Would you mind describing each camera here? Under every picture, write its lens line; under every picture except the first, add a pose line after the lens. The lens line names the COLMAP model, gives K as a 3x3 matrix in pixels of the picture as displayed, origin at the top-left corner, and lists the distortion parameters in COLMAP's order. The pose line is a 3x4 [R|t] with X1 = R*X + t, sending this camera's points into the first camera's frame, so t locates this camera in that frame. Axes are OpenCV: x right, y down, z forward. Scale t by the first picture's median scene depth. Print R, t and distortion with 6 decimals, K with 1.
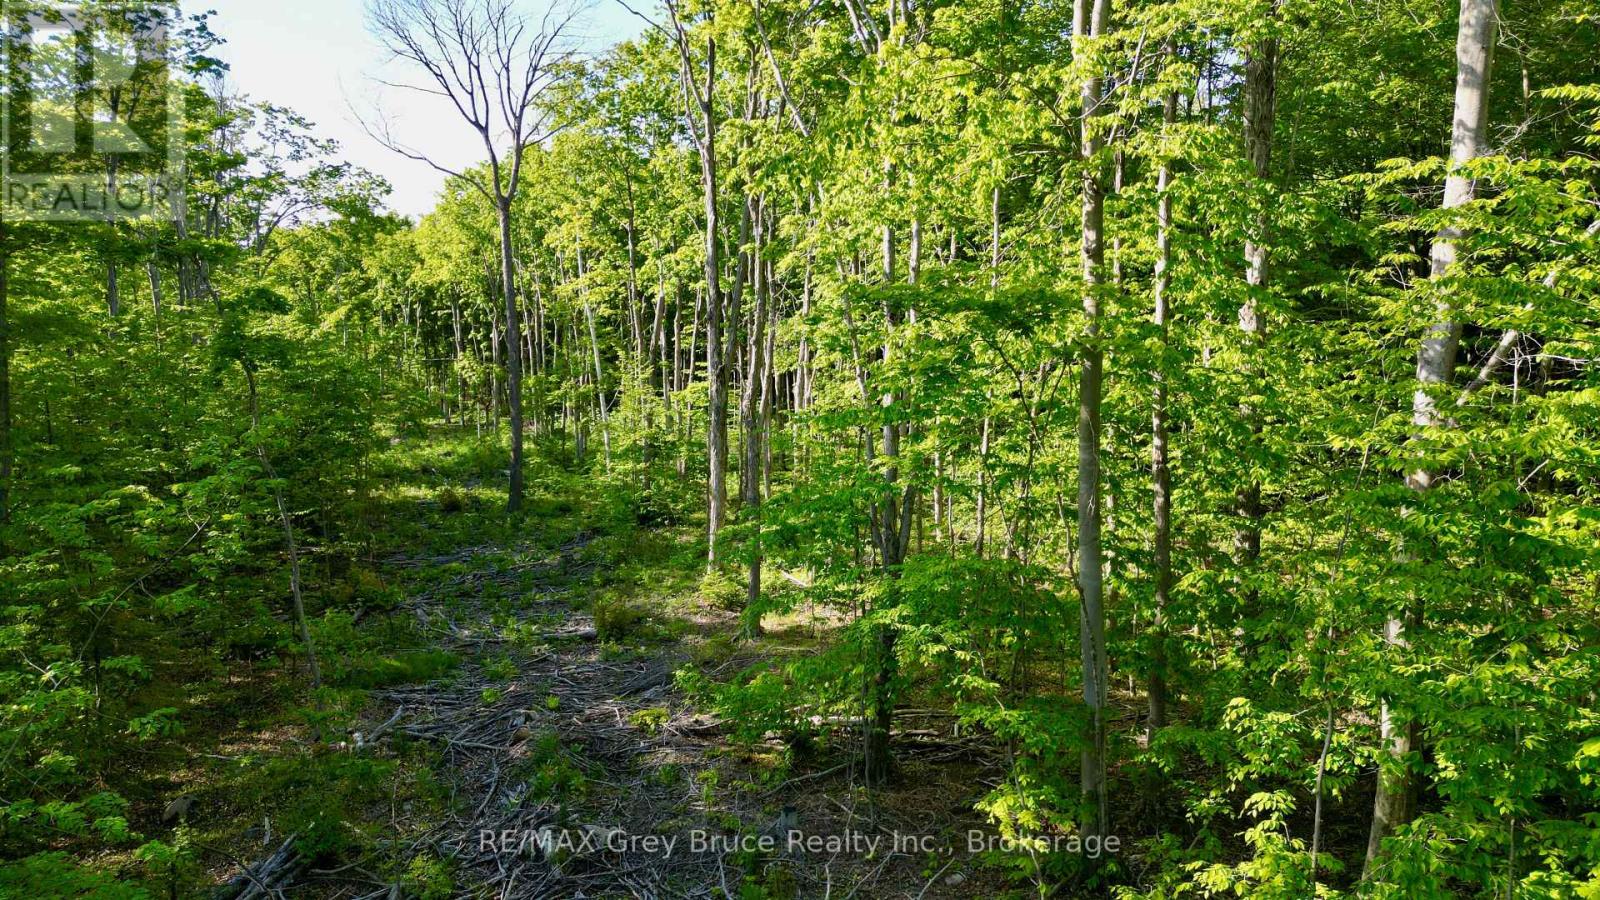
lens RADIAL K [[1125.5, 0, 806.9], [0, 1125.5, 450.2], [0, 0, 1]] dist [0.064916, -0.054860]
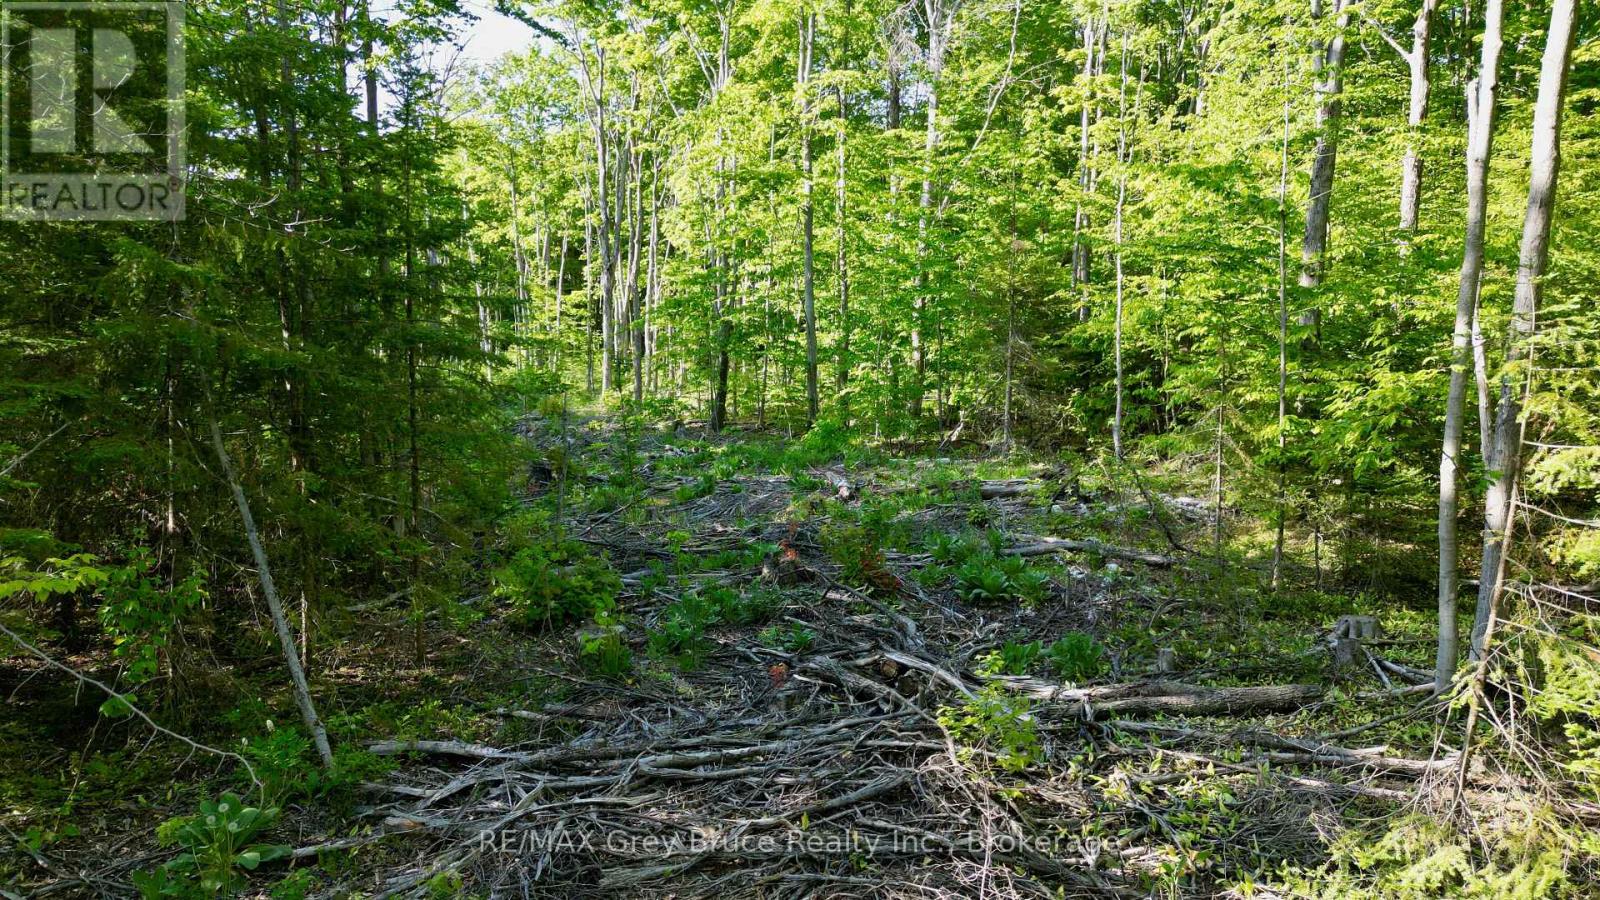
lens RADIAL K [[1125.5, 0, 794.7], [0, 1125.5, 446.4], [0, 0, 1]] dist [0.064916, -0.054860]
pose [[0.985337, -0.009765, 0.170340, -0.193283], [0.010752, 0.999930, -0.004875, 0.427334], [-0.170280, 0.006635, 0.985373, -1.376151]]
